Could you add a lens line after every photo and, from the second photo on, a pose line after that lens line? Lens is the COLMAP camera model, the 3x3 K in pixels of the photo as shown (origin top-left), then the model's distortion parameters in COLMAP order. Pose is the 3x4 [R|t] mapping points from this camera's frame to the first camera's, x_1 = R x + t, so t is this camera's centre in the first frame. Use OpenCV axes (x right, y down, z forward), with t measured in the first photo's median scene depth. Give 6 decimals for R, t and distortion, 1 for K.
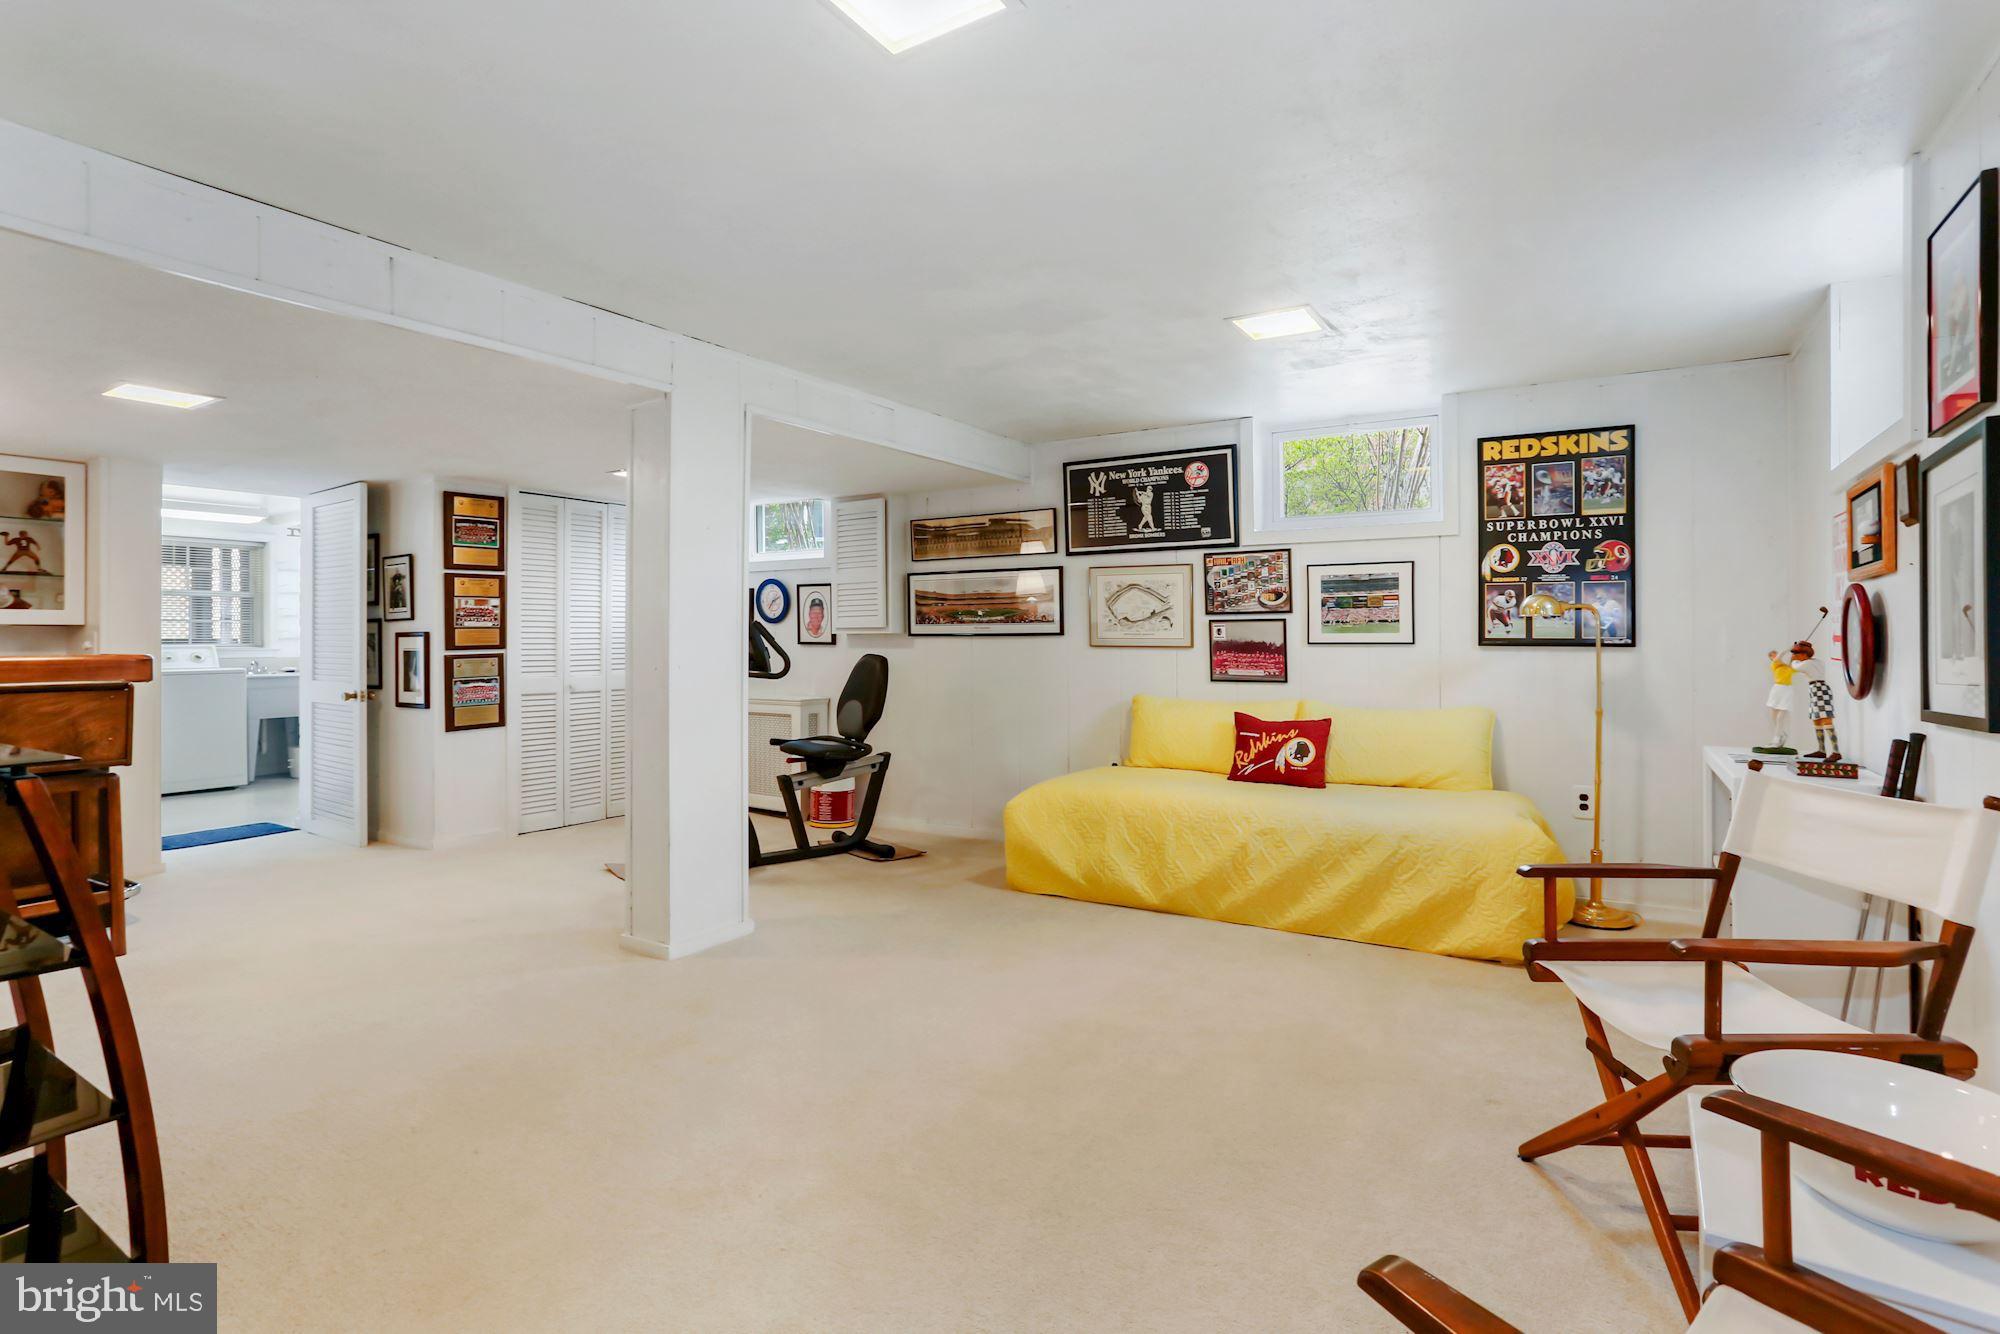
lens RADIAL K [[980.8, 0, 999.3], [0, 980.8, 653.4], [0, 0, 1]] dist [-0.001080, -0.000073]
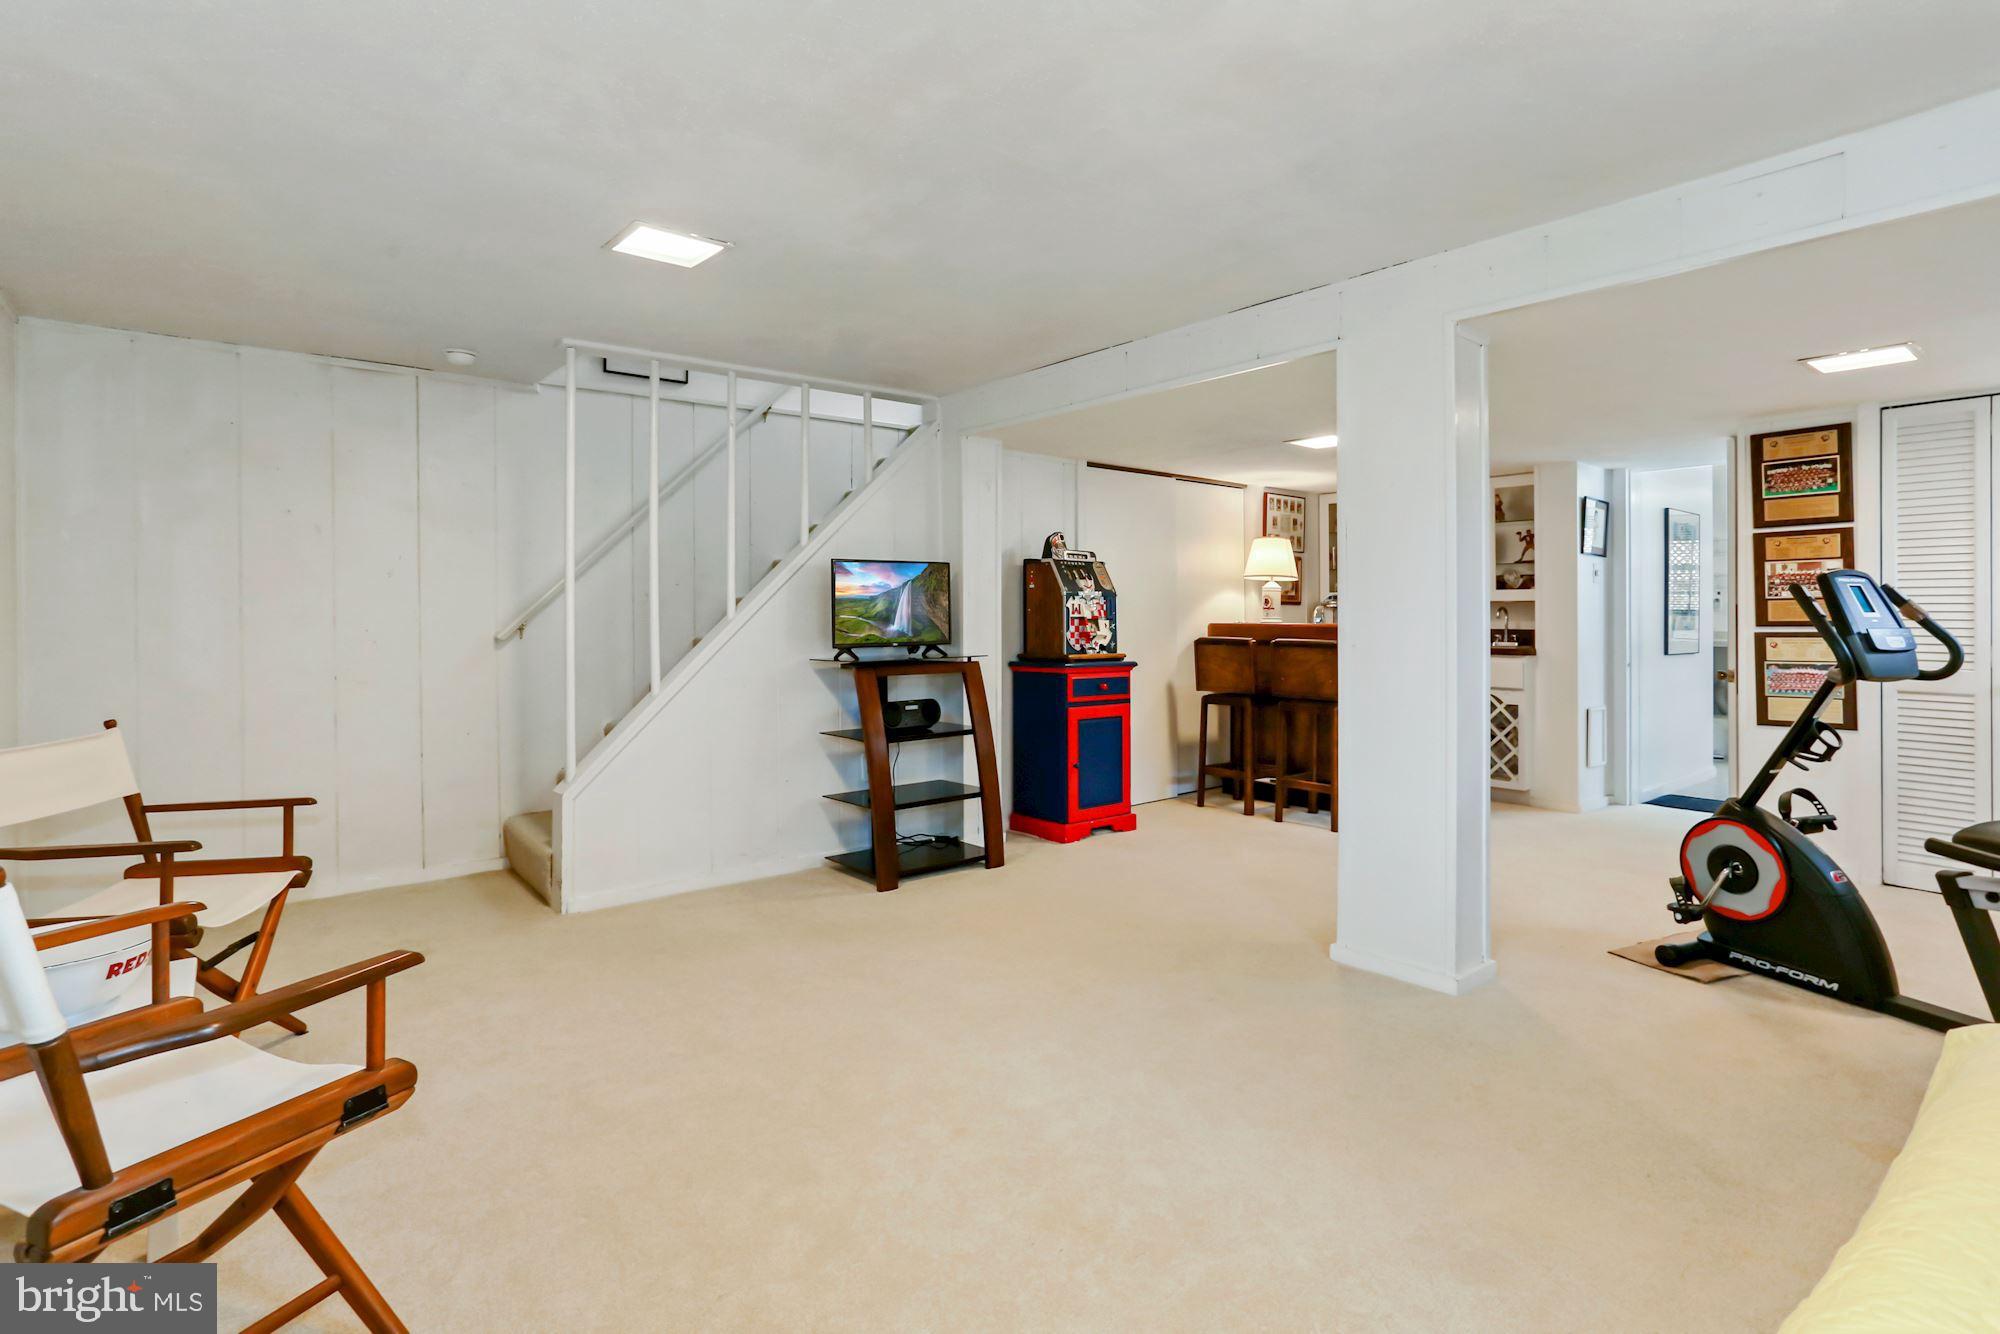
lens RADIAL K [[980.8, 0, 1007.9], [0, 980.8, 602.5], [0, 0, 1]] dist [-0.001080, -0.000073]
pose [[-0.302494, -0.004271, -0.953142, 0.414027], [-0.011209, 0.999937, -0.000923, -0.015468], [0.953085, 0.010405, -0.302522, 0.641682]]
